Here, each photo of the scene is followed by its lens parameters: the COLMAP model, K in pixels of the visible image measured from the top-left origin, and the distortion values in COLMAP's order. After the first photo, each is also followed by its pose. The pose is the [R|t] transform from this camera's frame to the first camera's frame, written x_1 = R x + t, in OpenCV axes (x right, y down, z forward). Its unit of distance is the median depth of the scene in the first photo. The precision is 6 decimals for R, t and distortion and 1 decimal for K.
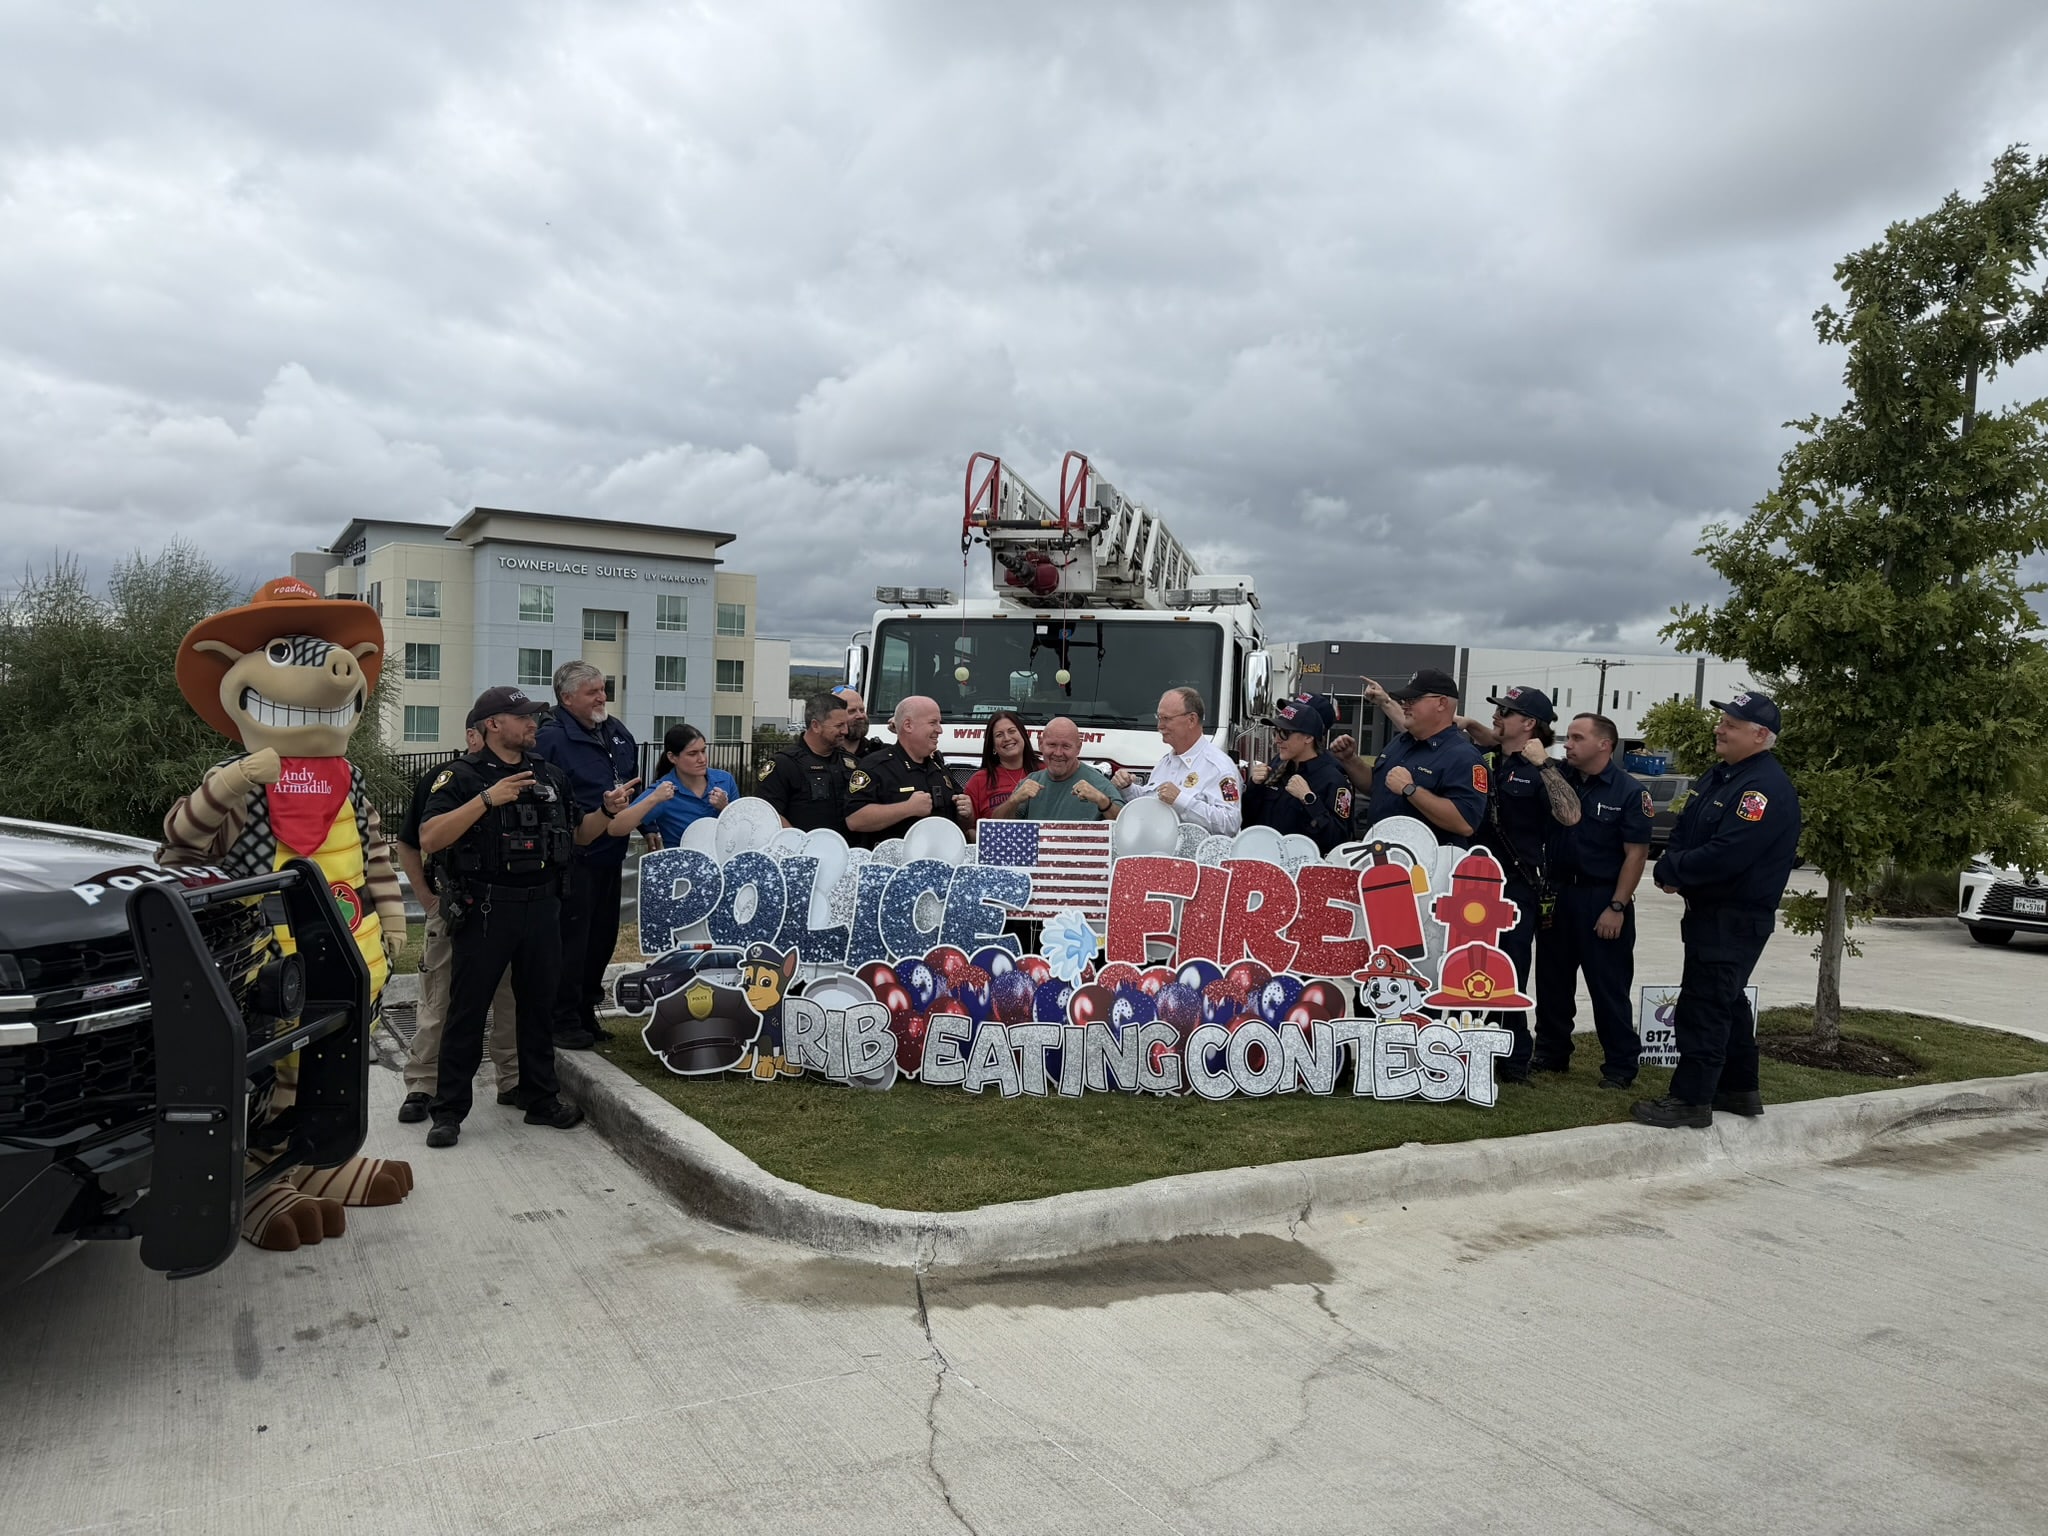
lens RADIAL K [[1432.8, 0, 1014.9], [0, 1432.8, 752.9], [0, 0, 1]] dist [0.099351, -0.108035]
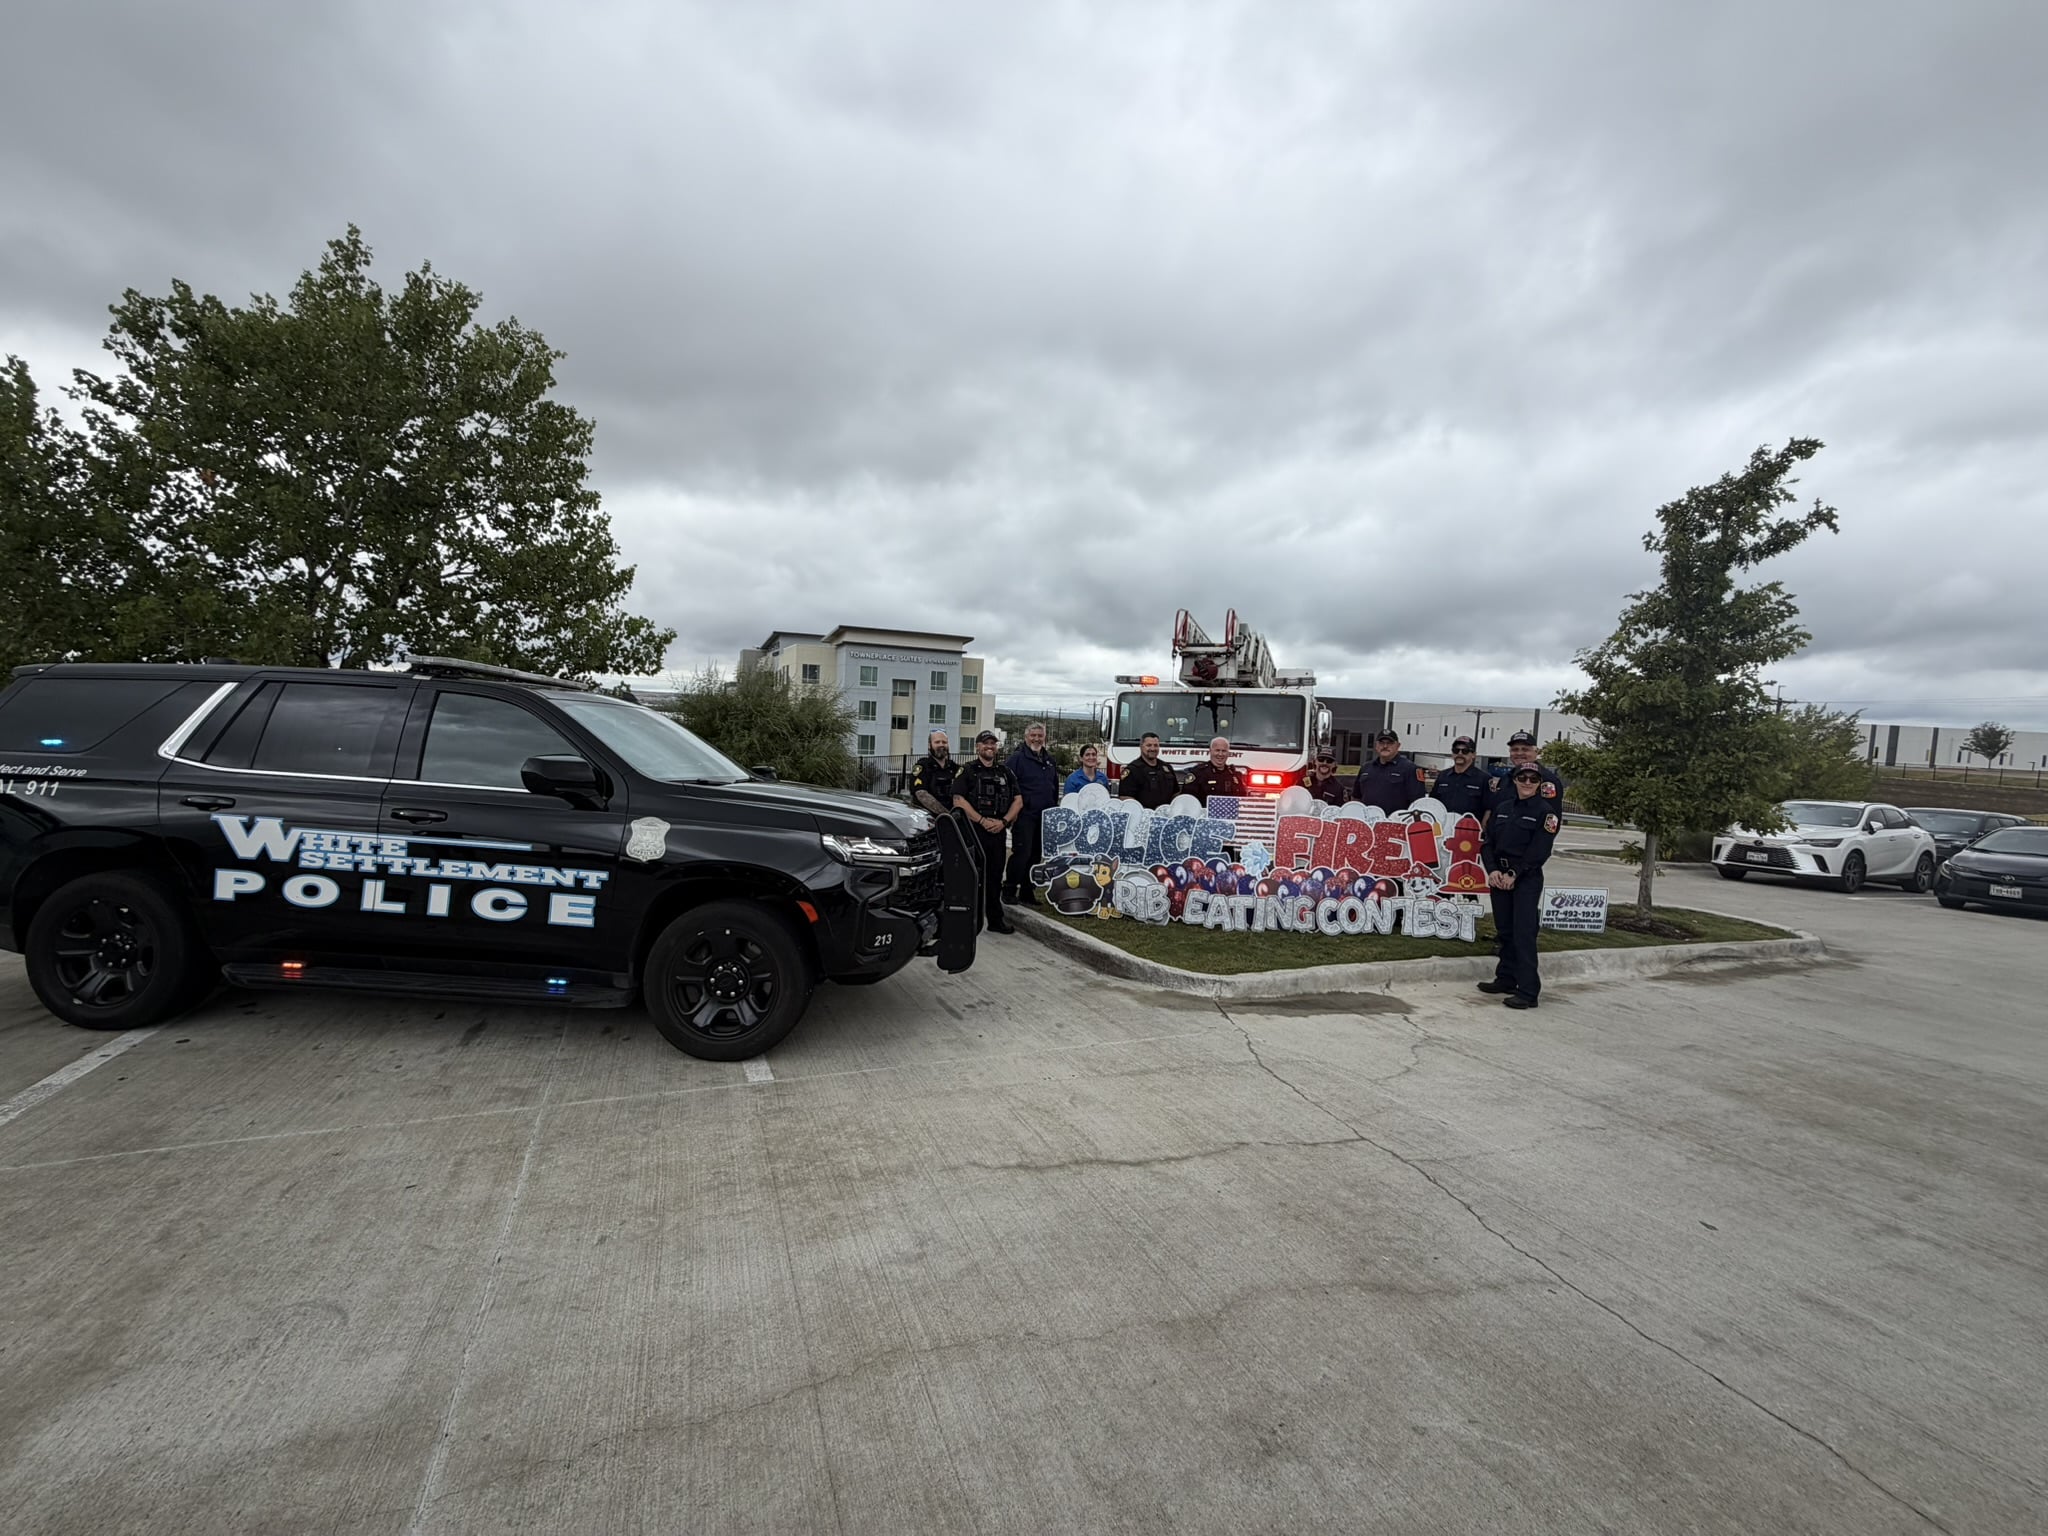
lens RADIAL K [[819.0, 0, 1029.8], [0, 819.0, 765.0], [0, 0, 1]] dist [0.013164, 0.000063]
pose [[0.993625, 0.012442, -0.112052, -0.151061], [-0.011709, 0.999906, 0.007198, -0.003633], [0.112131, -0.005840, 0.993676, -0.194349]]
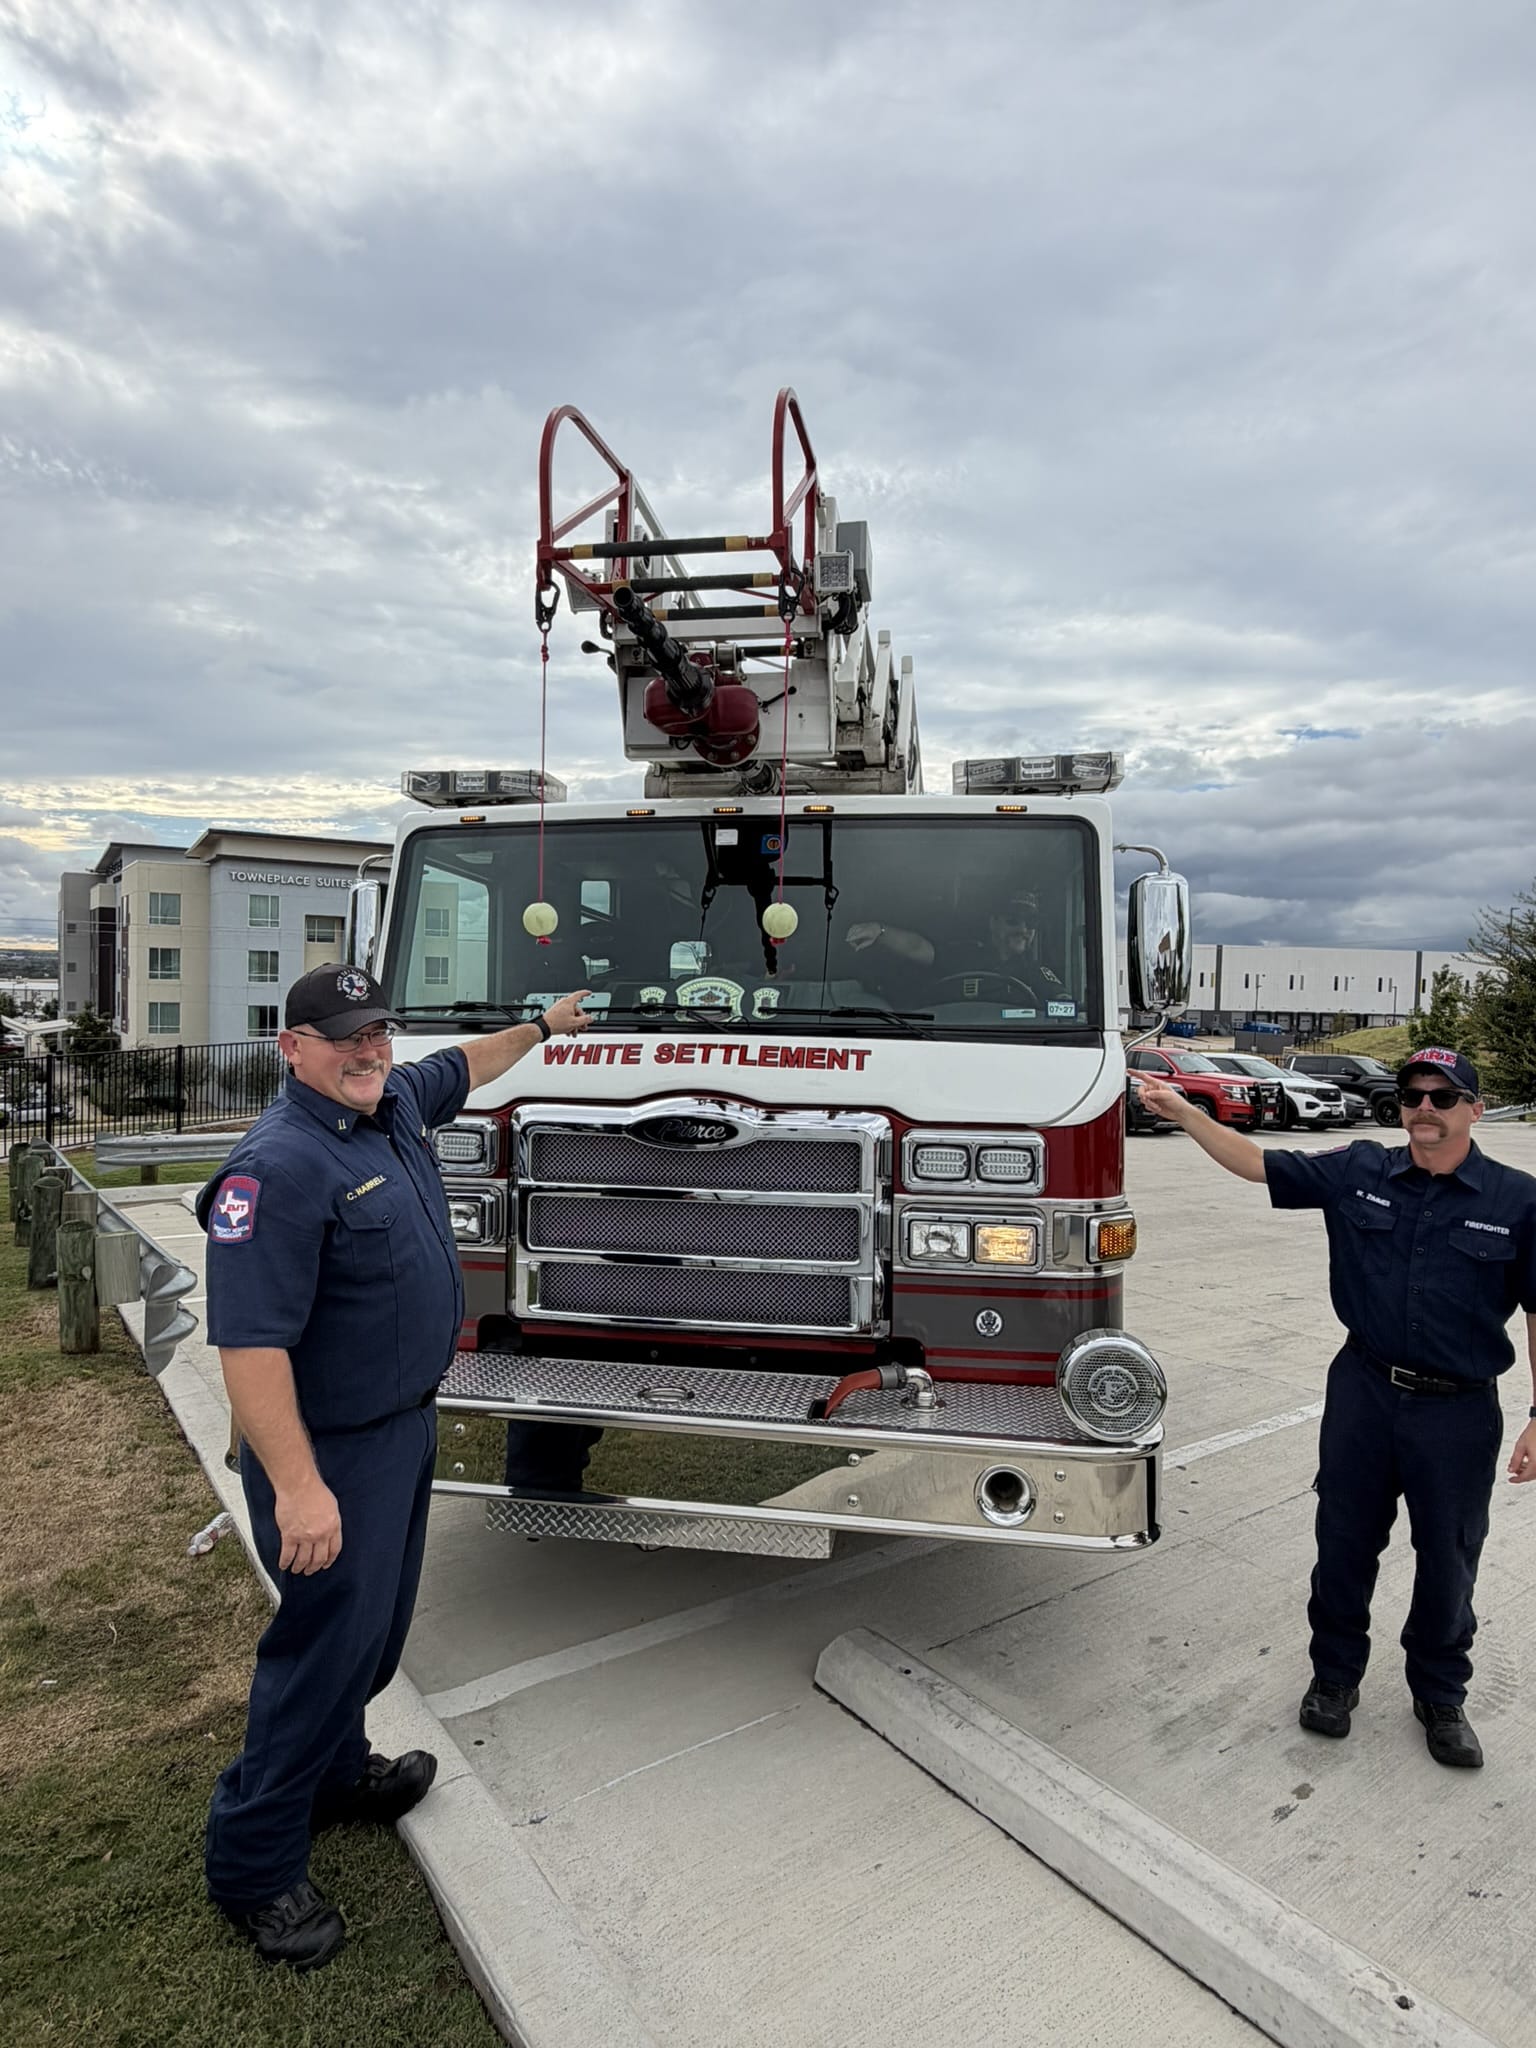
lens RADIAL K [[1160.4, 0, 774.4], [0, 1160.4, 1015.0], [0, 0, 1]] dist [-0.001147, -0.001080]
pose [[0.996773, -0.020812, 0.077521, 0.005121], [0.021712, 0.999706, -0.010780, -0.032975], [-0.077274, 0.012429, 0.996932, 0.973623]]
